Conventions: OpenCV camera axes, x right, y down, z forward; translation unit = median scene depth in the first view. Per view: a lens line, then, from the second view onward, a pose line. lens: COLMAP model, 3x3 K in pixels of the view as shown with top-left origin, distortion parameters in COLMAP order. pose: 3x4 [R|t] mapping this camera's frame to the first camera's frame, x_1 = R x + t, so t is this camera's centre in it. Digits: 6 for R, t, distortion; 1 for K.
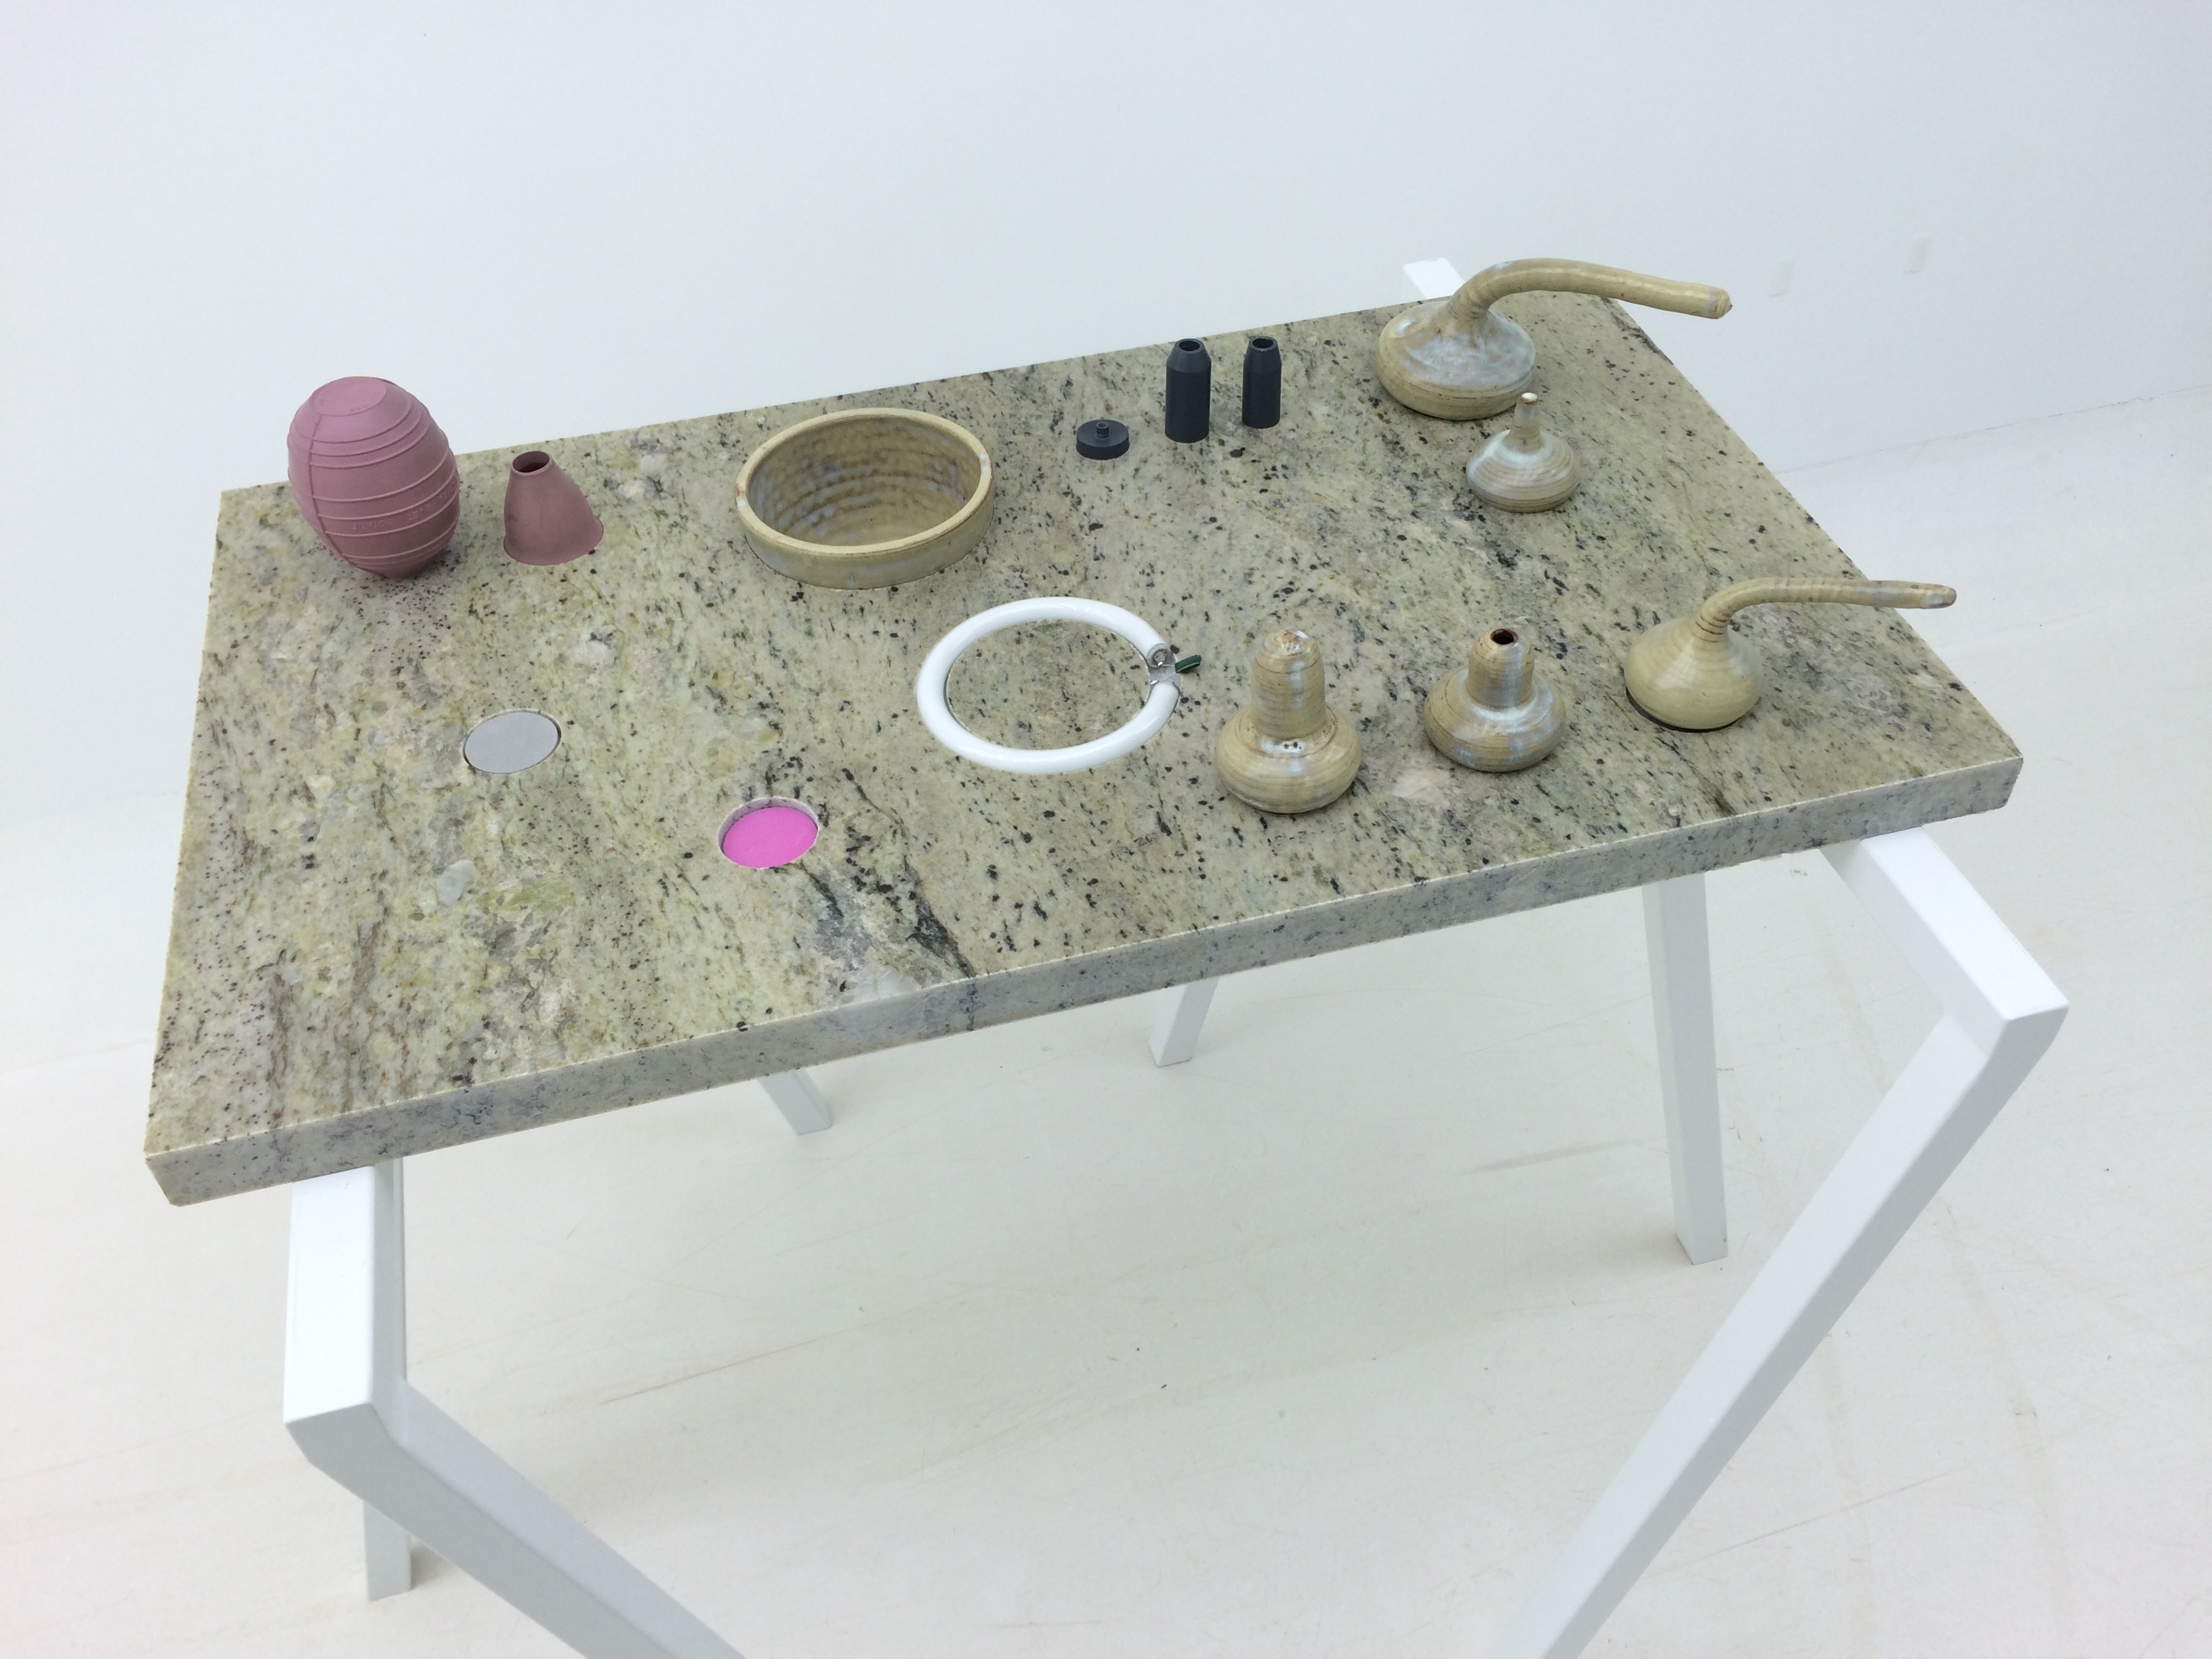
lens RADIAL K [[1898.1, 0, 1104.3], [0, 1898.1, 818.8], [0, 0, 1]] dist [0.076753, -0.100065]
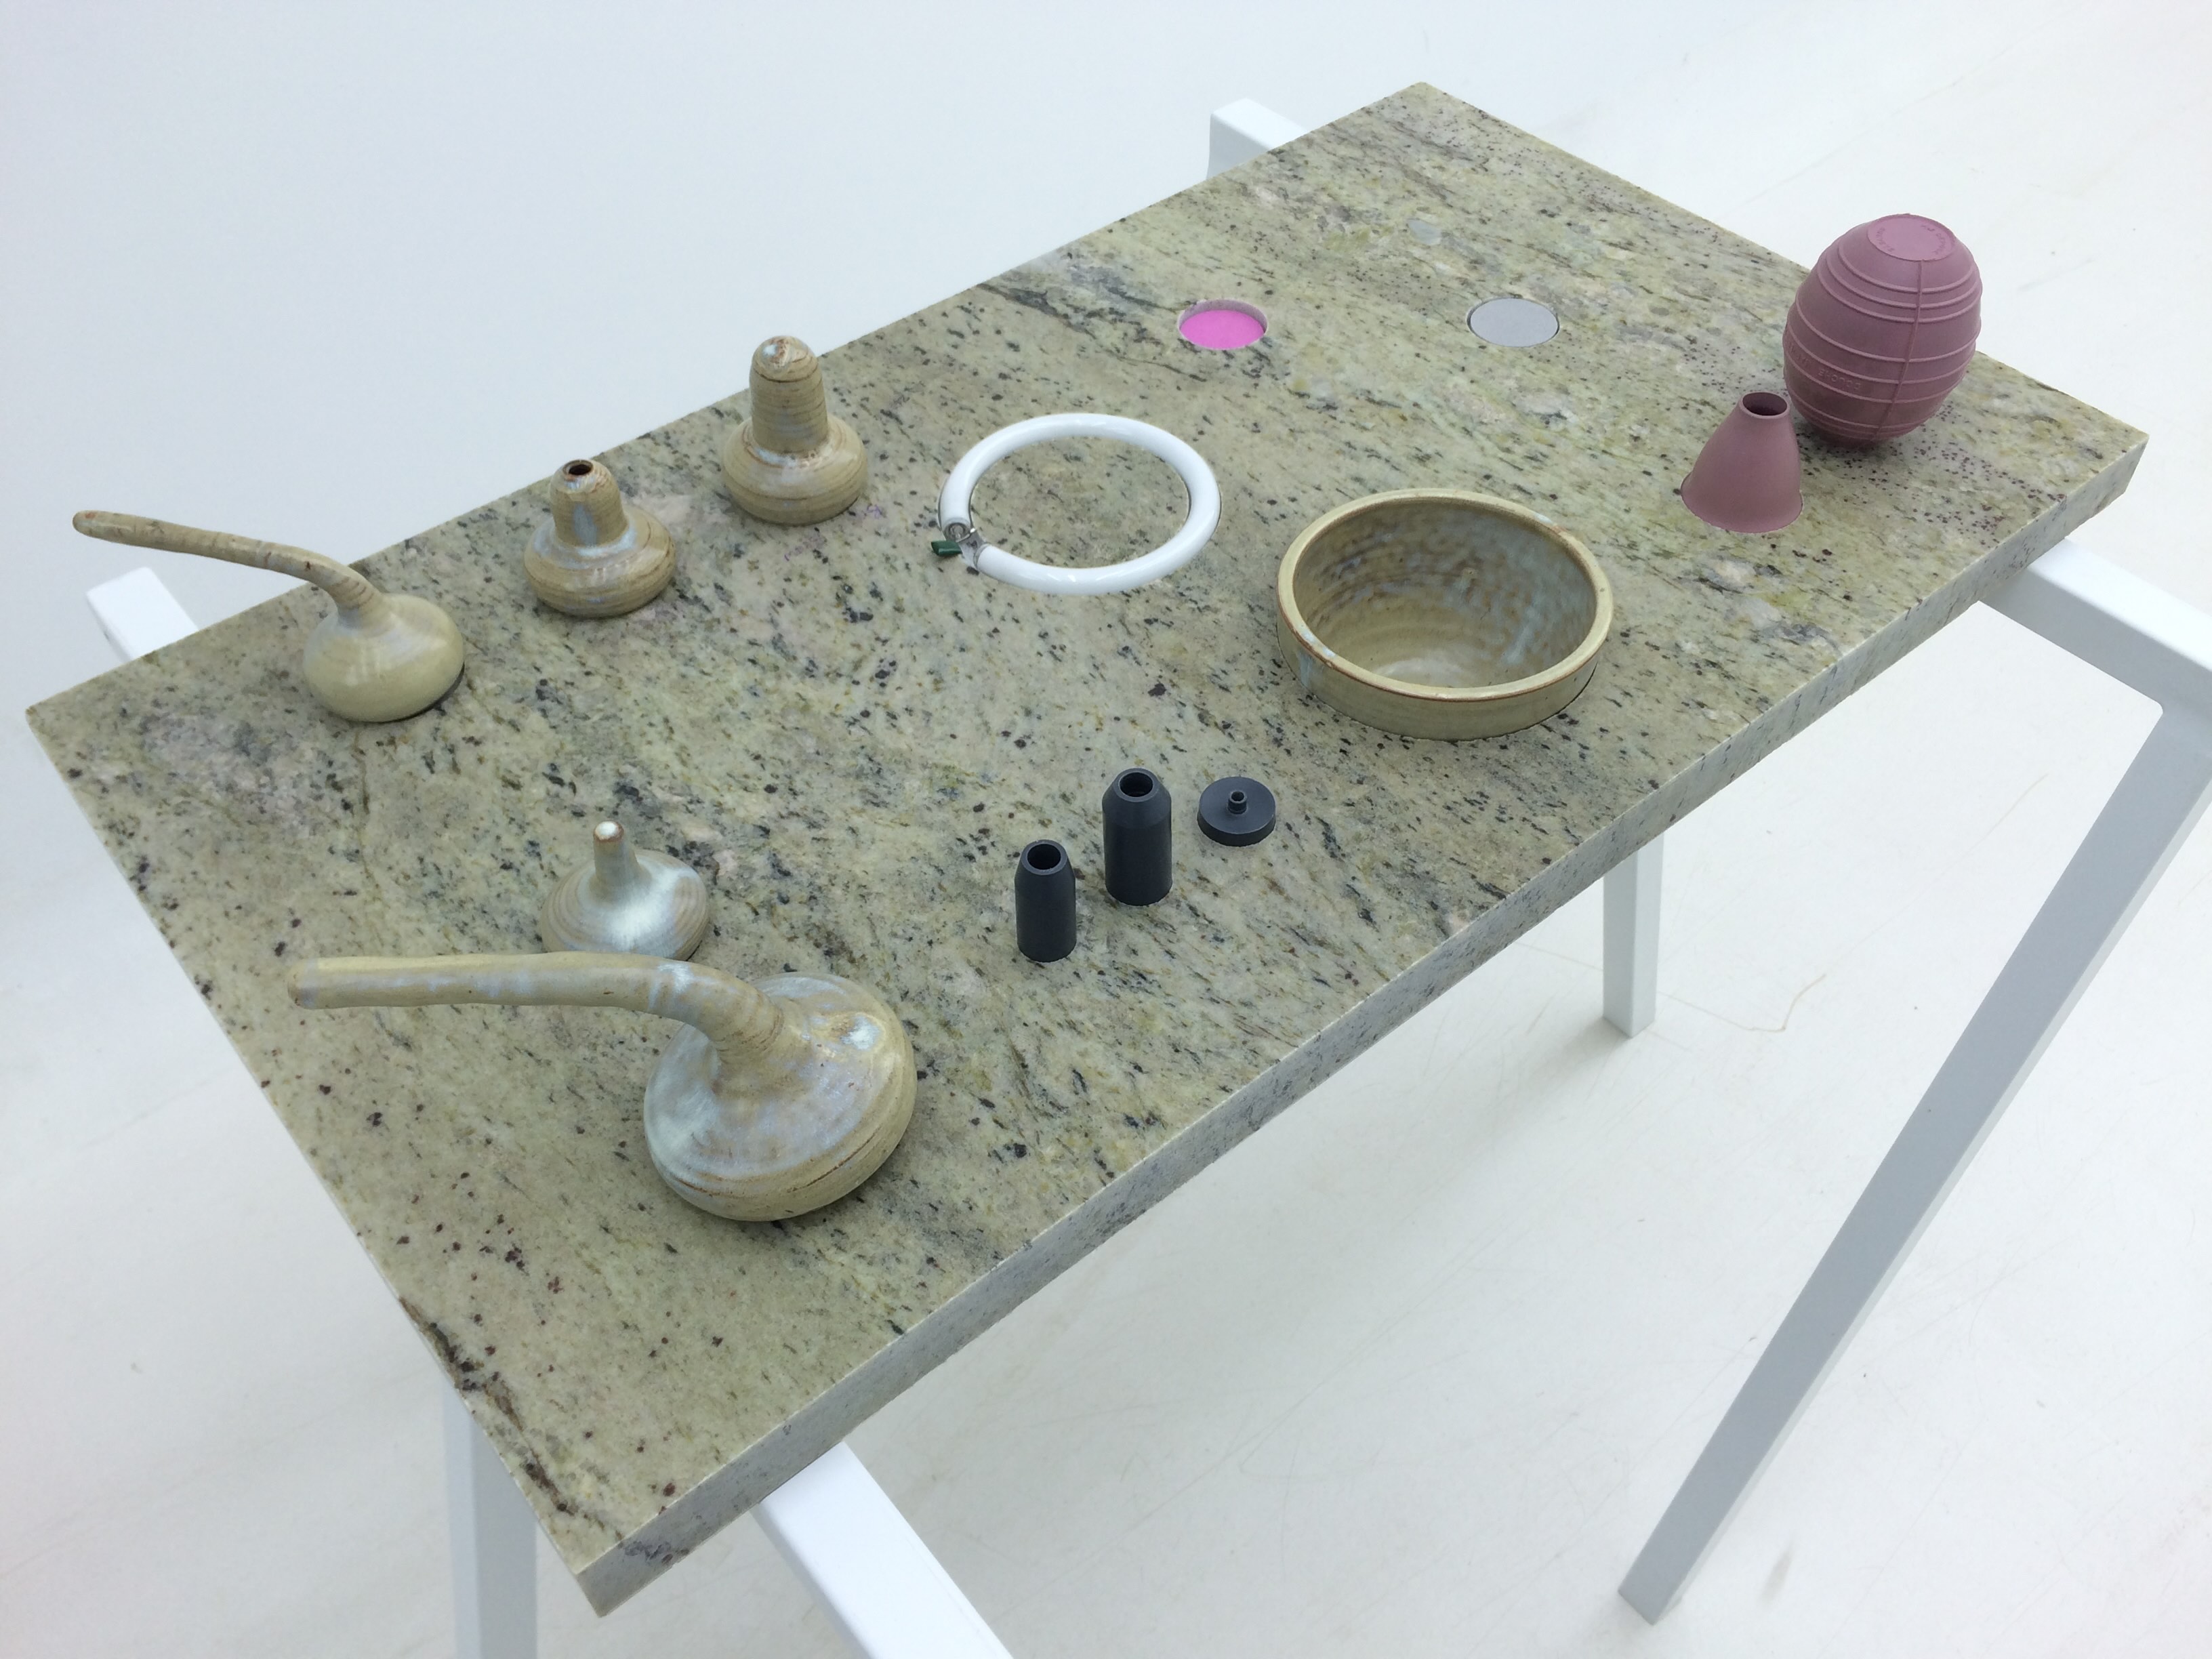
lens RADIAL K [[1898.1, 0, 1100.7], [0, 1898.1, 833.1], [0, 0, 1]] dist [0.076753, -0.100065]
pose [[-0.906365, 0.341275, -0.249068, 0.250676], [-0.263415, 0.004451, 0.964672, -0.980036], [0.330327, 0.939953, 0.085863, 1.080639]]
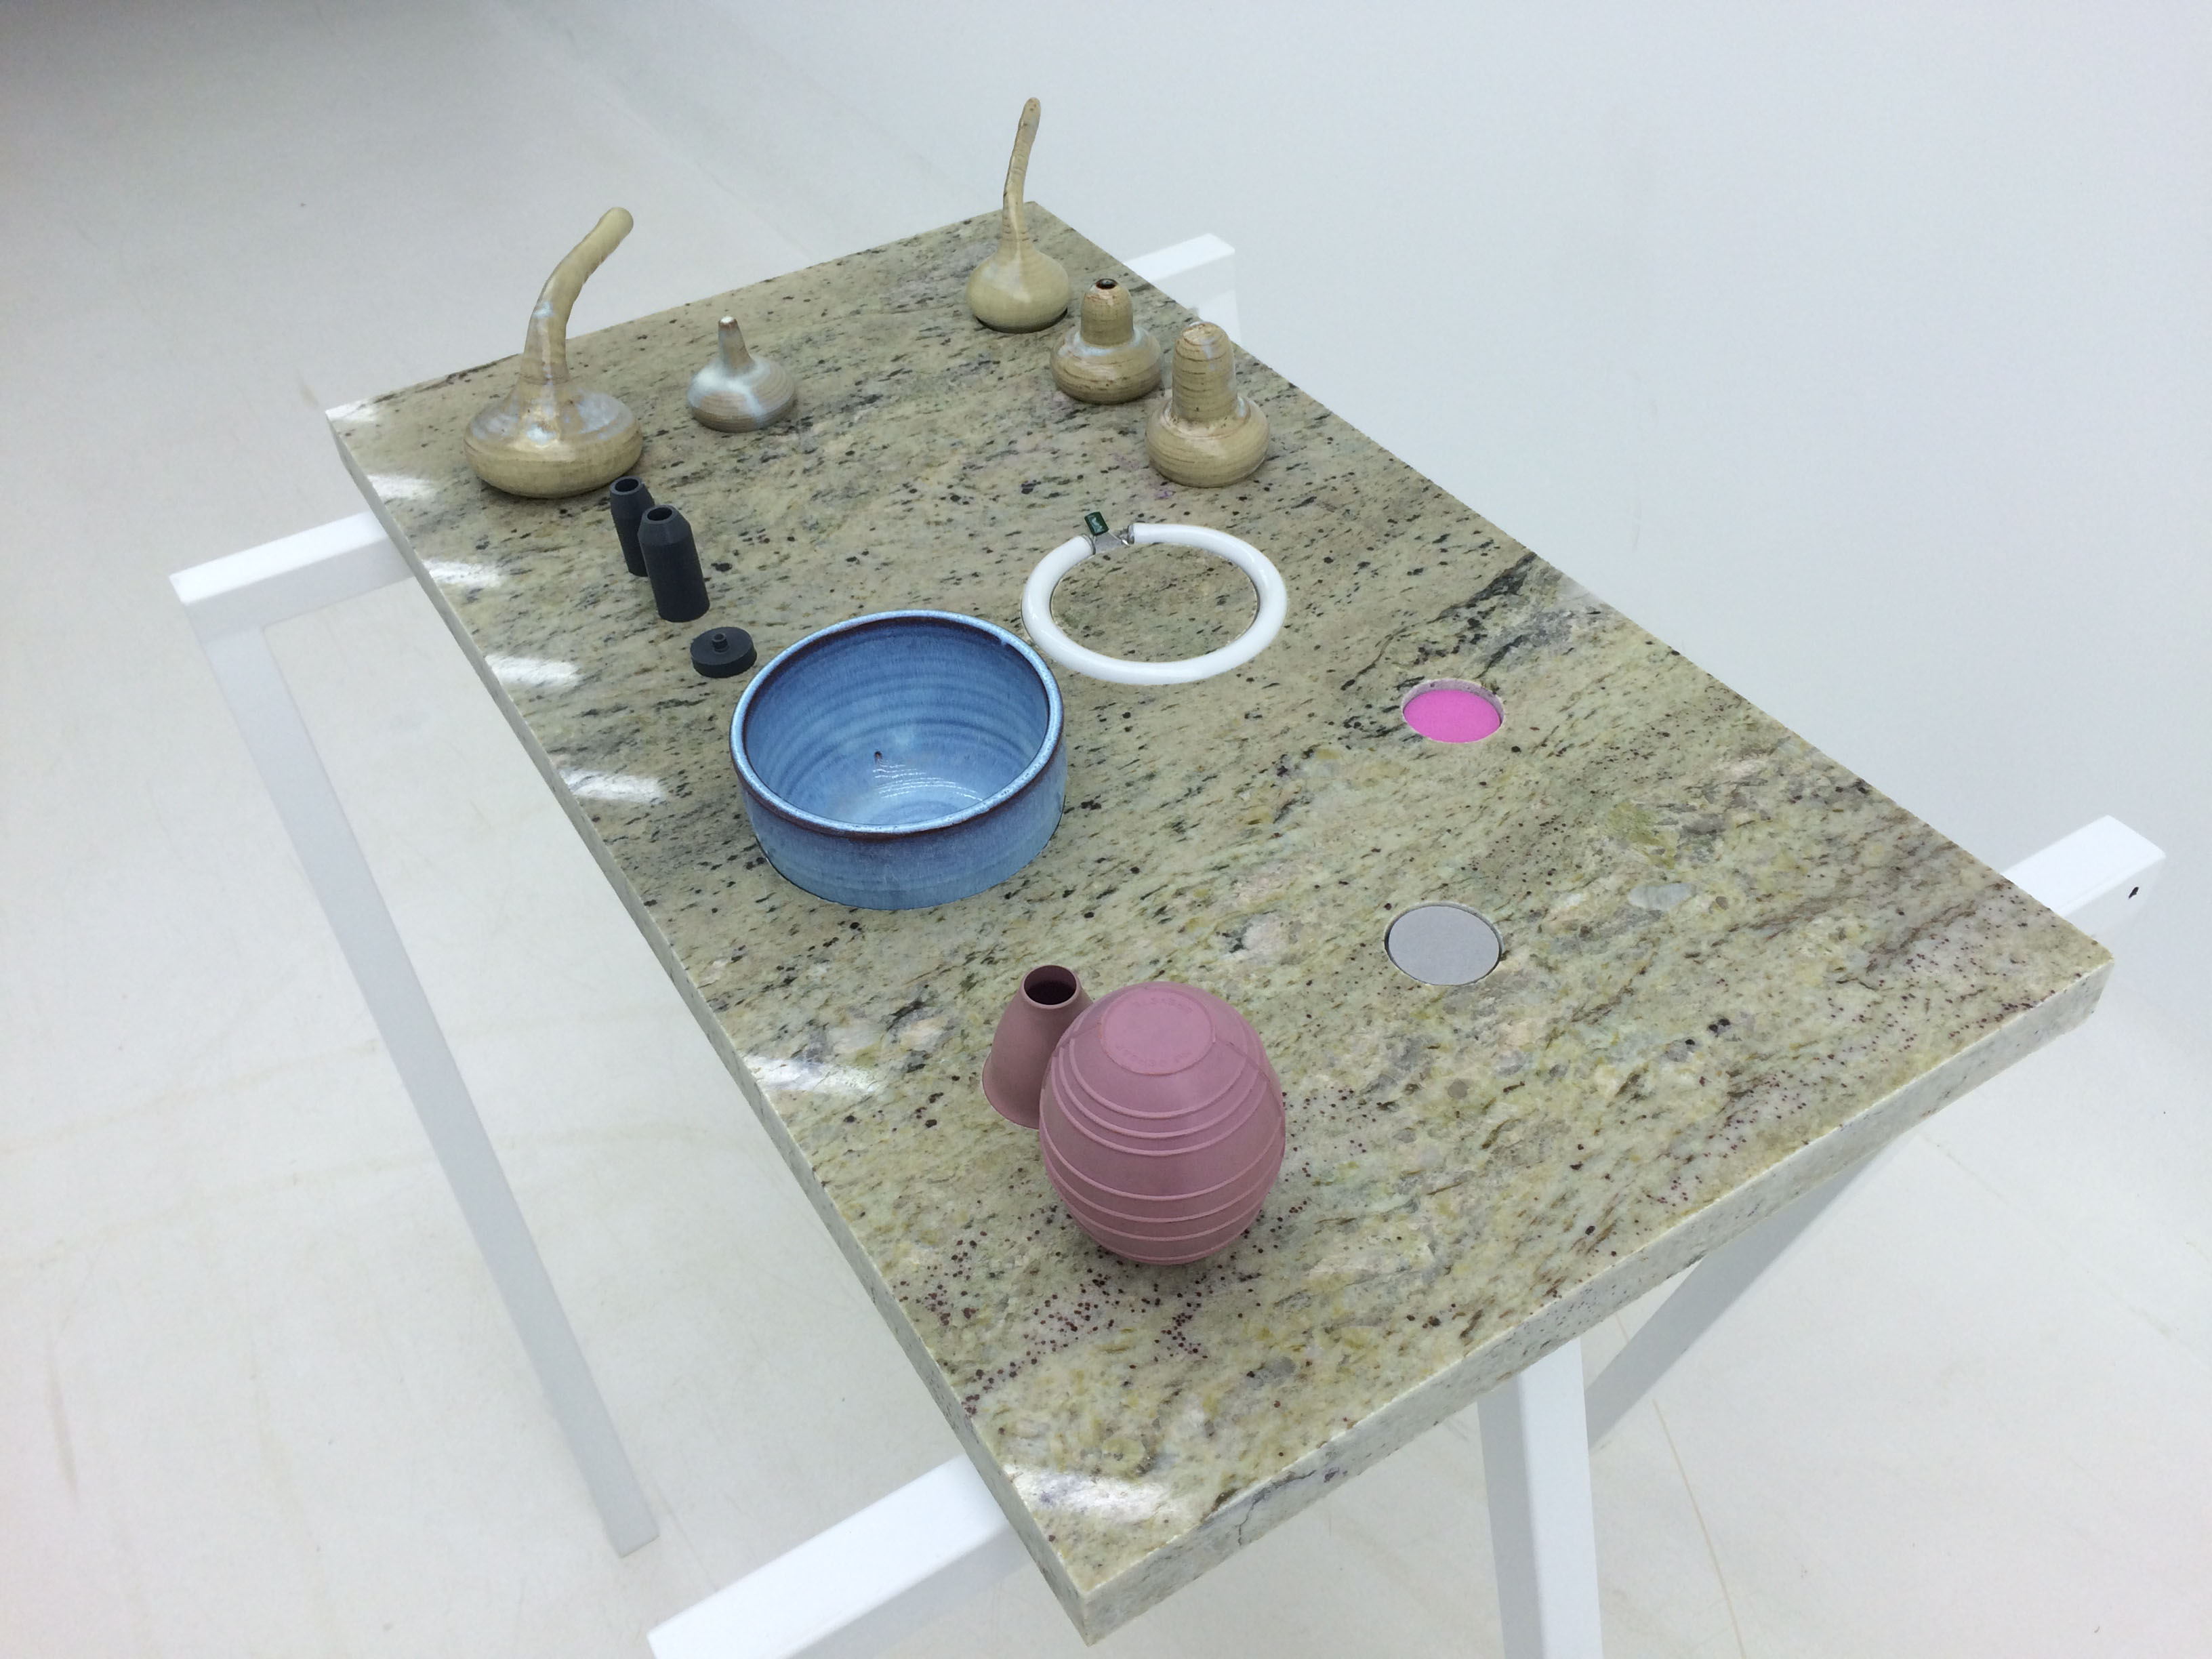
lens RADIAL K [[1898.1, 0, 1098.8], [0, 1898.1, 836.4], [0, 0, 1]] dist [0.076753, -0.100065]
pose [[-0.295538, -0.623192, 0.724078, -0.819507], [0.702859, 0.371497, 0.606613, -0.650761], [-0.647029, 0.688202, 0.328224, 0.780684]]
